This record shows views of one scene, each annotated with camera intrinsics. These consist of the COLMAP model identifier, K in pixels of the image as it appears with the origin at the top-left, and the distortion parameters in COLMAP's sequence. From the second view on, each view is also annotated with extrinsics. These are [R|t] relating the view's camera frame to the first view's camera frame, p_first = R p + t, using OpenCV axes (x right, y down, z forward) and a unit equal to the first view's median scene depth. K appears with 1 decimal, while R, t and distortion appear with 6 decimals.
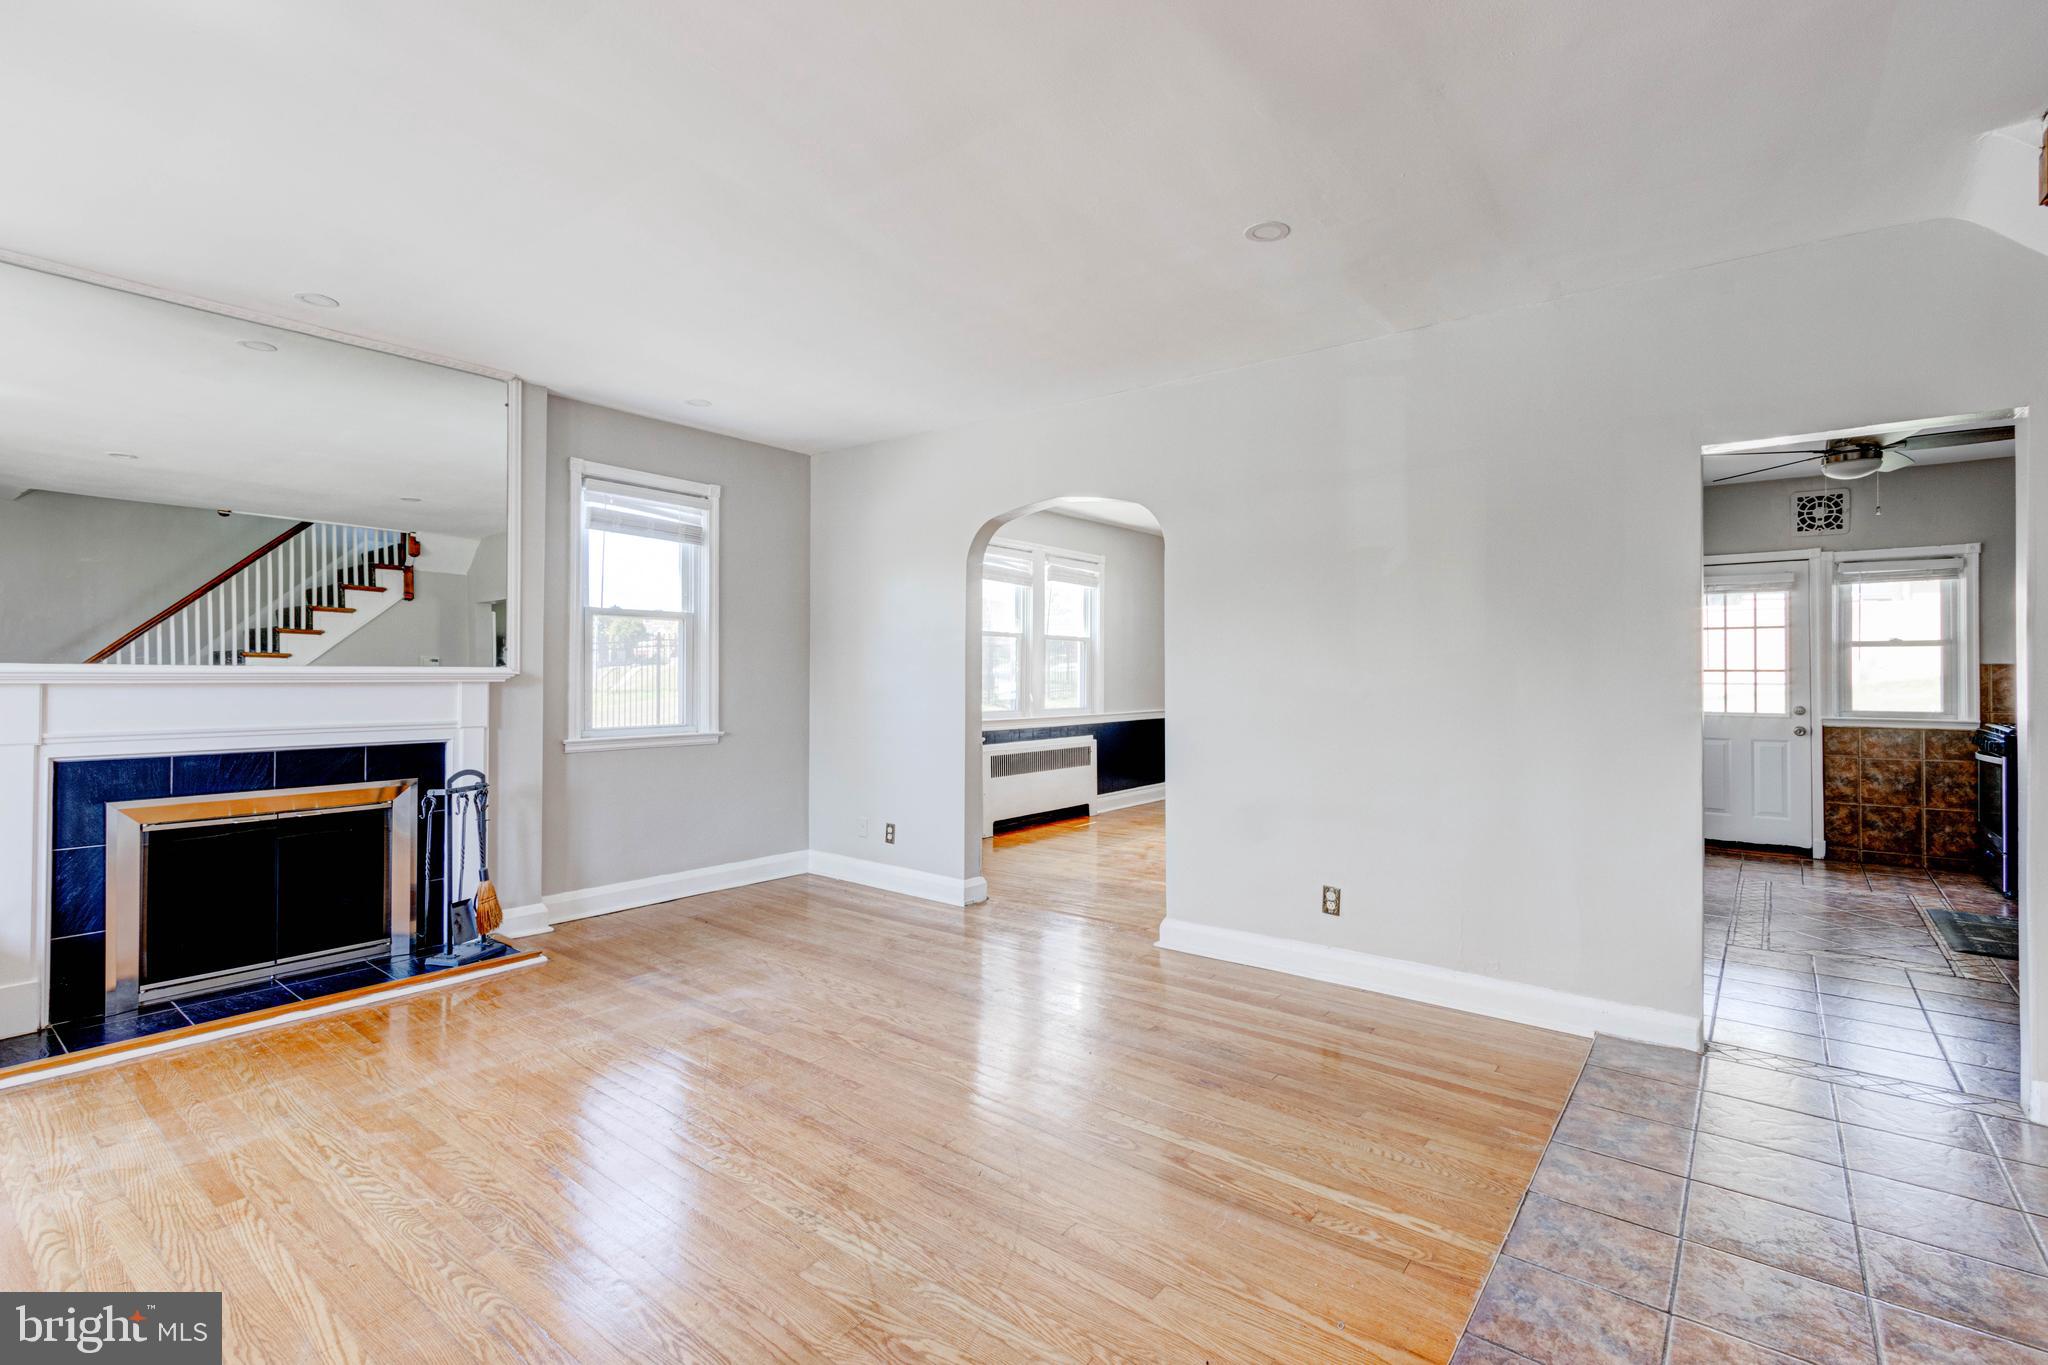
lens RADIAL K [[938.1, 0, 1025.1], [0, 938.1, 663.6], [0, 0, 1]] dist [0.003422, -0.000303]
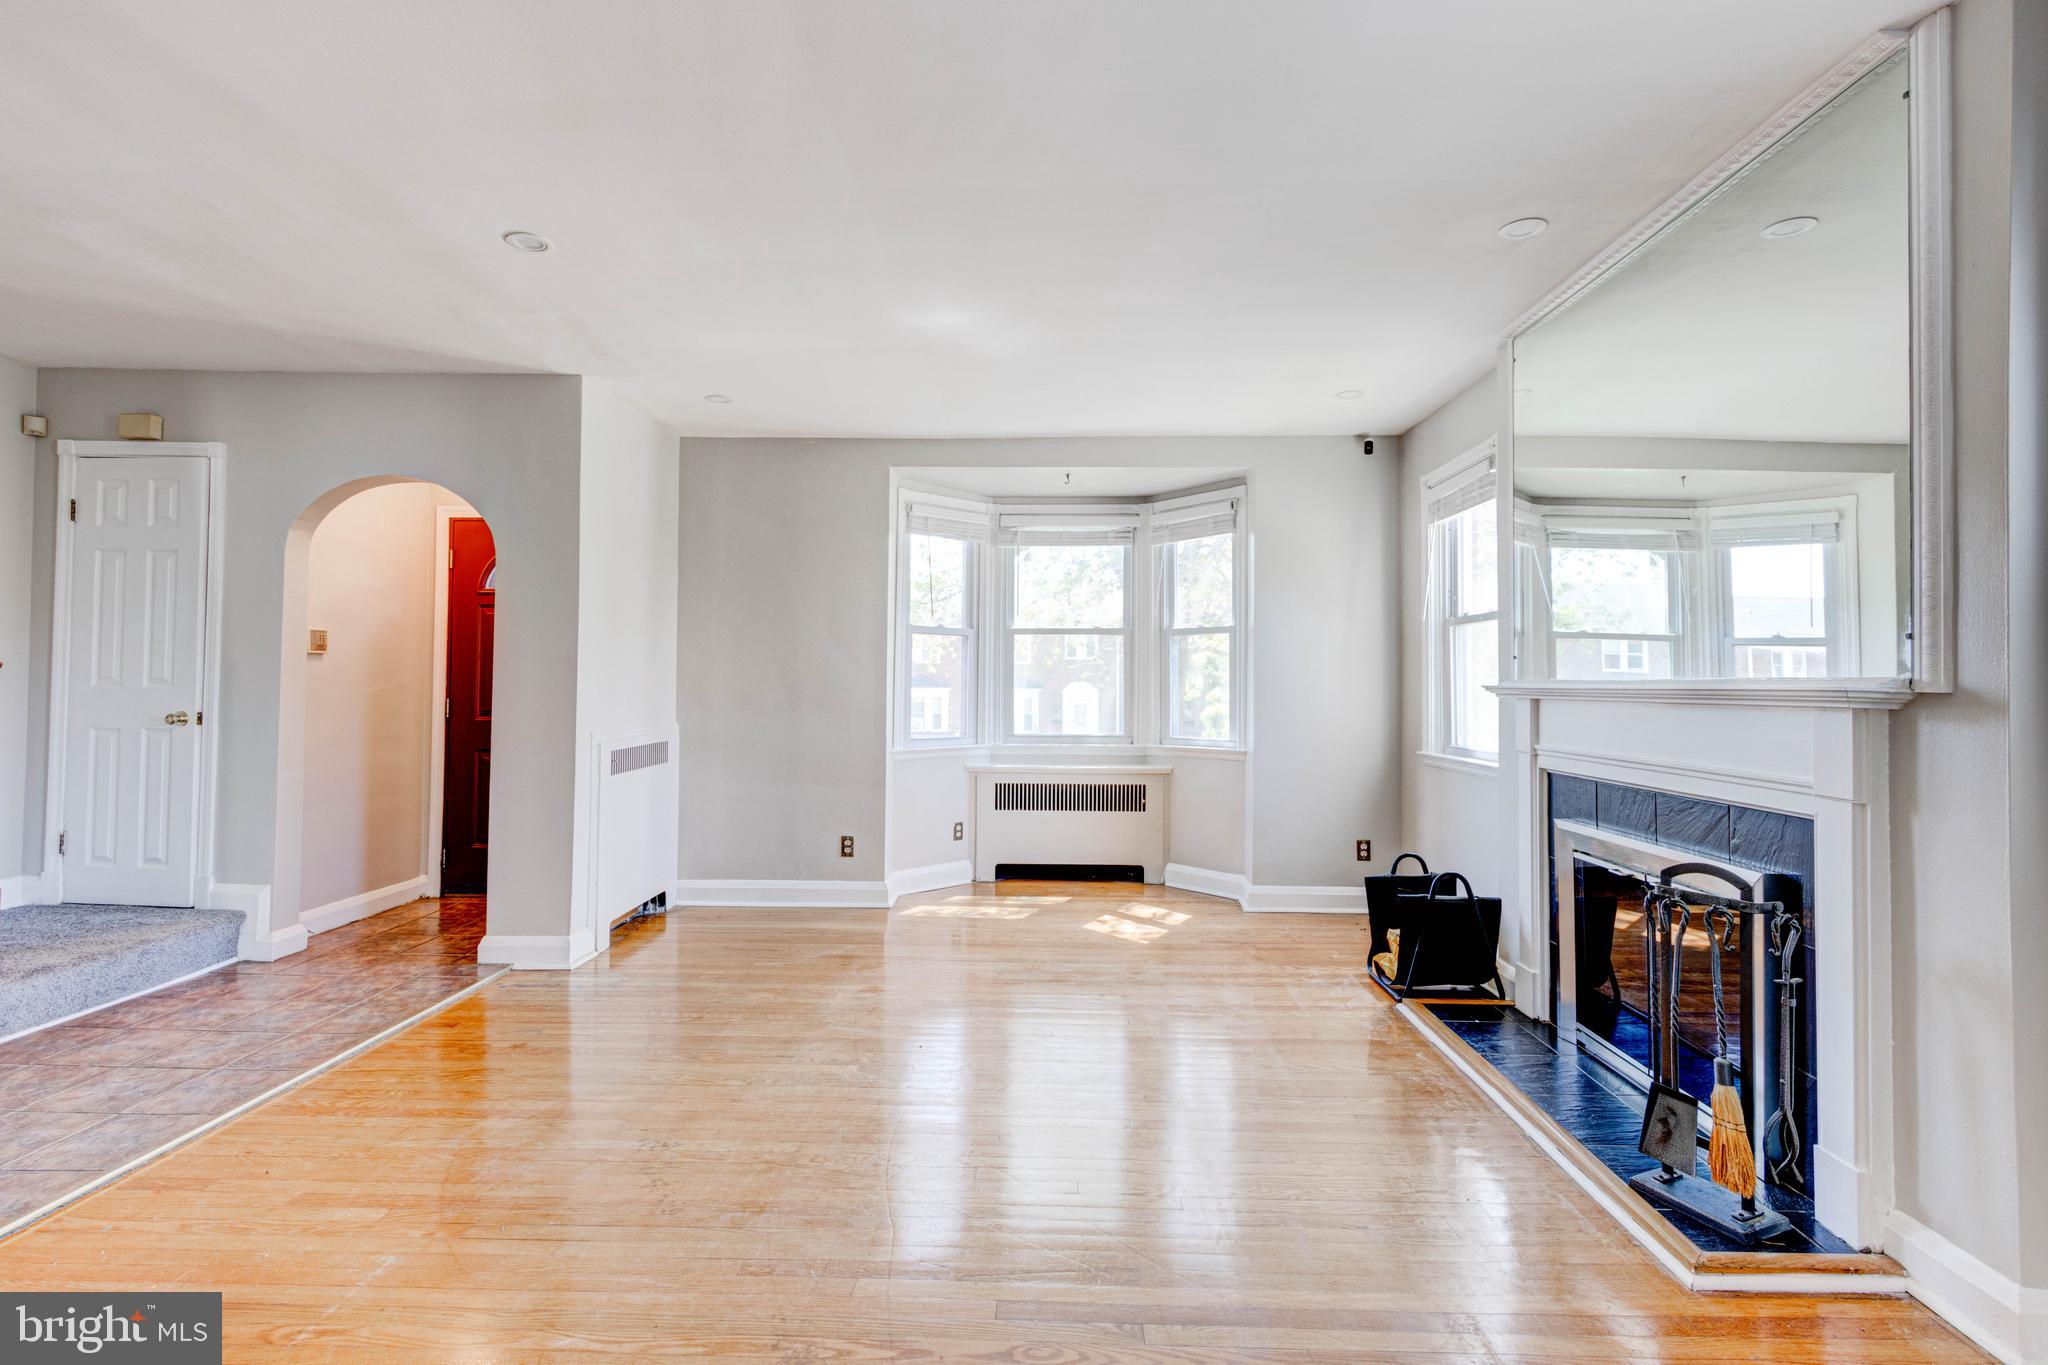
lens RADIAL K [[929.7, 0, 1022.3], [0, 929.7, 666.3], [0, 0, 1]] dist [0.000457, 0.000208]
pose [[-0.805282, -0.019642, -0.592566, 0.112965], [-0.002243, 0.999545, -0.030084, 0.028794], [0.592887, -0.022897, -0.804960, 2.507311]]
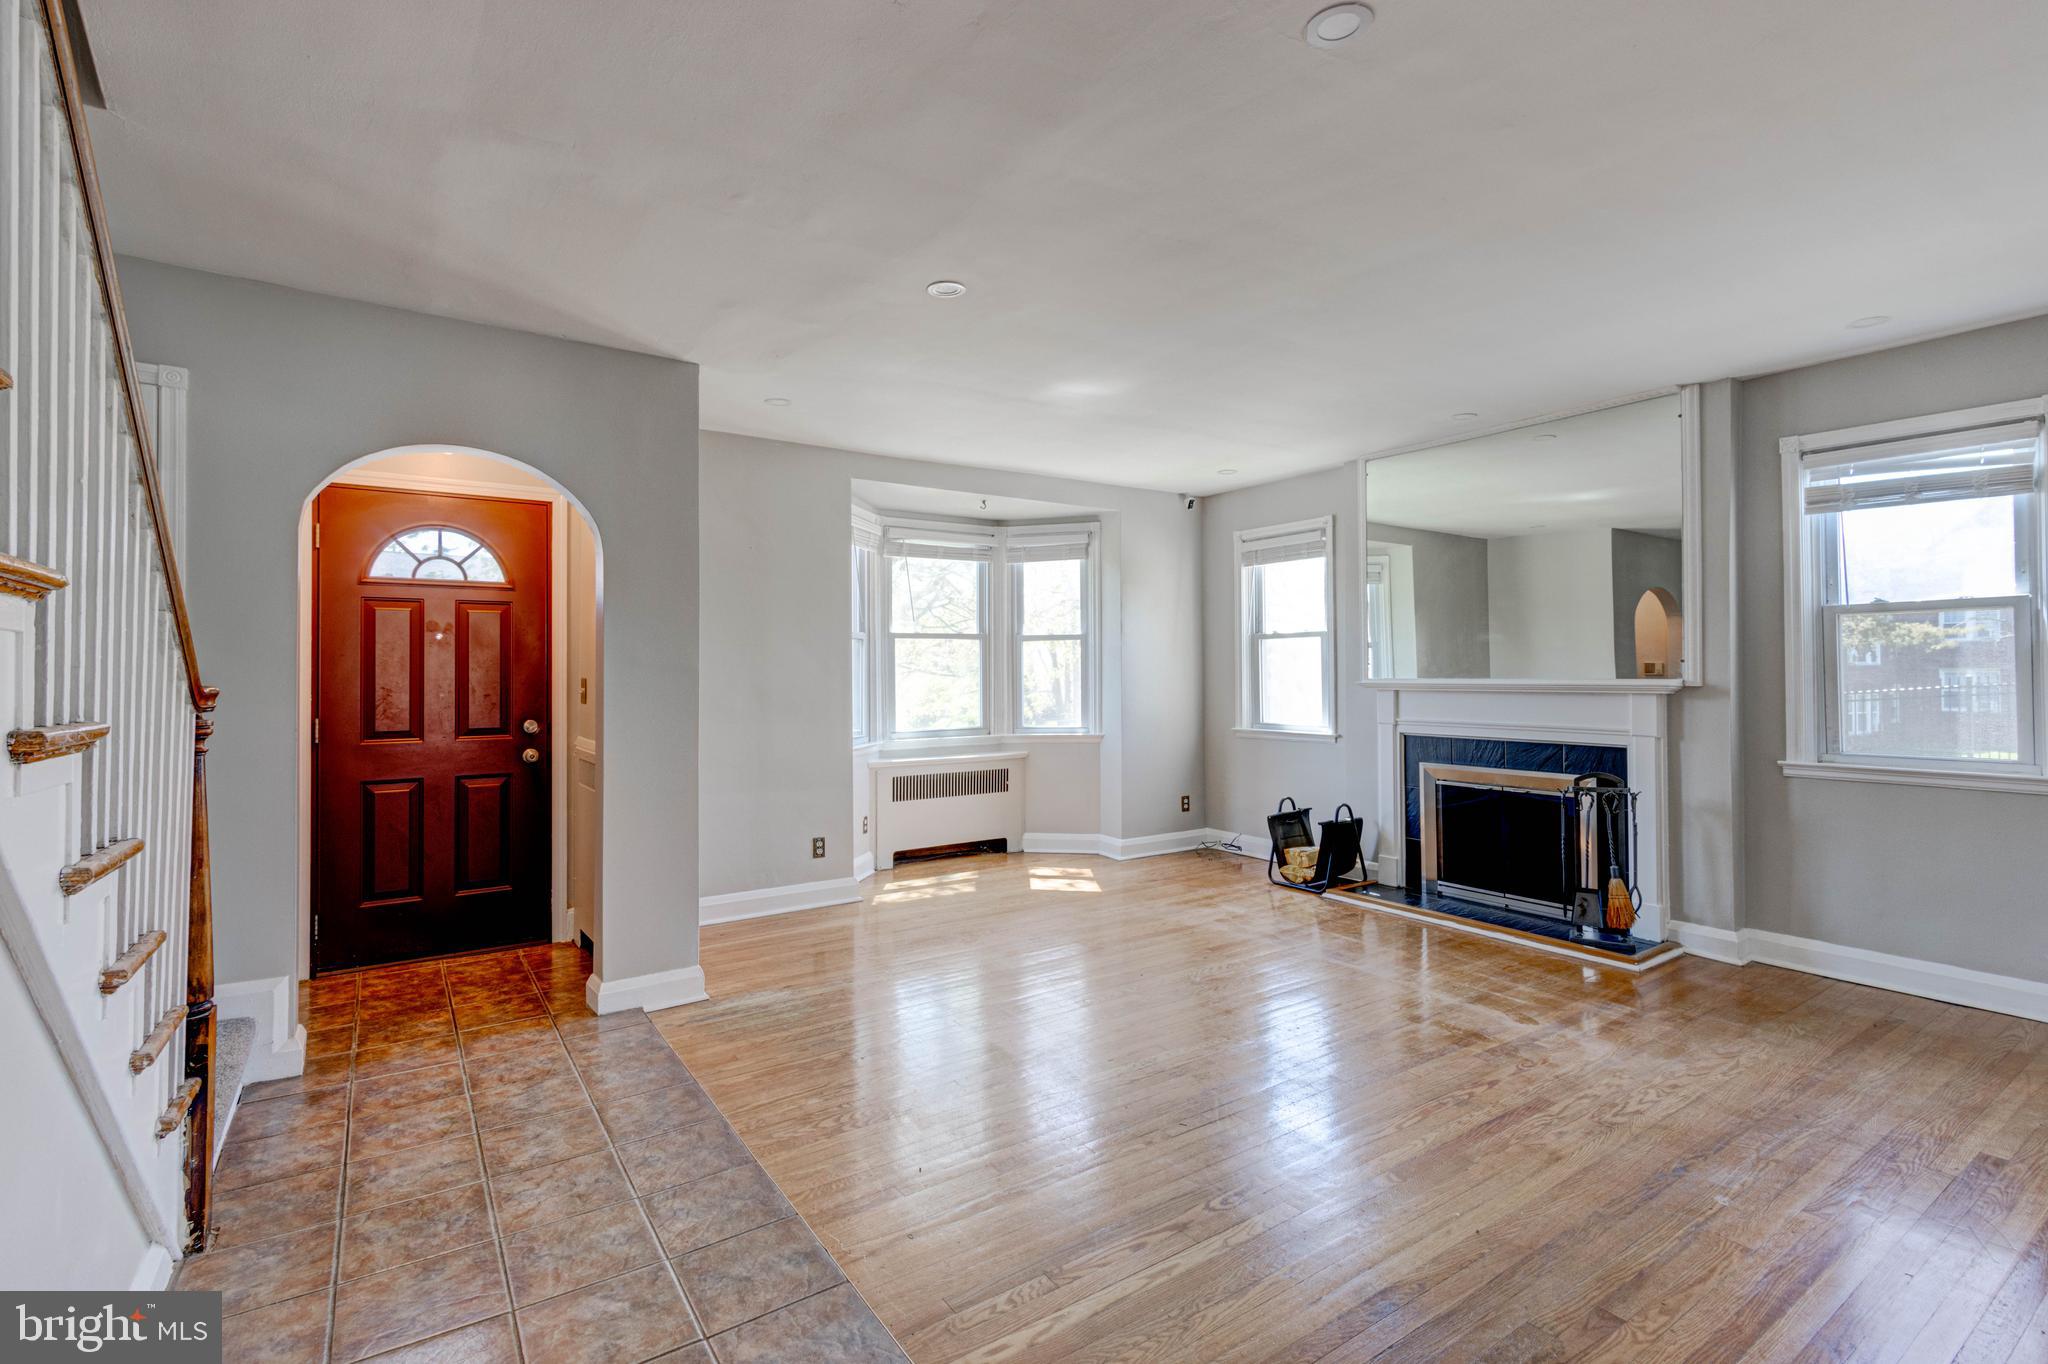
lens RADIAL K [[938.1, 0, 1025.1], [0, 938.1, 663.1], [0, 0, 1]] dist [0.003422, -0.000303]
pose [[-0.308641, -0.011230, -0.951112, 1.389566], [0.016374, 0.999719, -0.017118, -0.017584], [0.951038, -0.020857, -0.308370, 1.458686]]
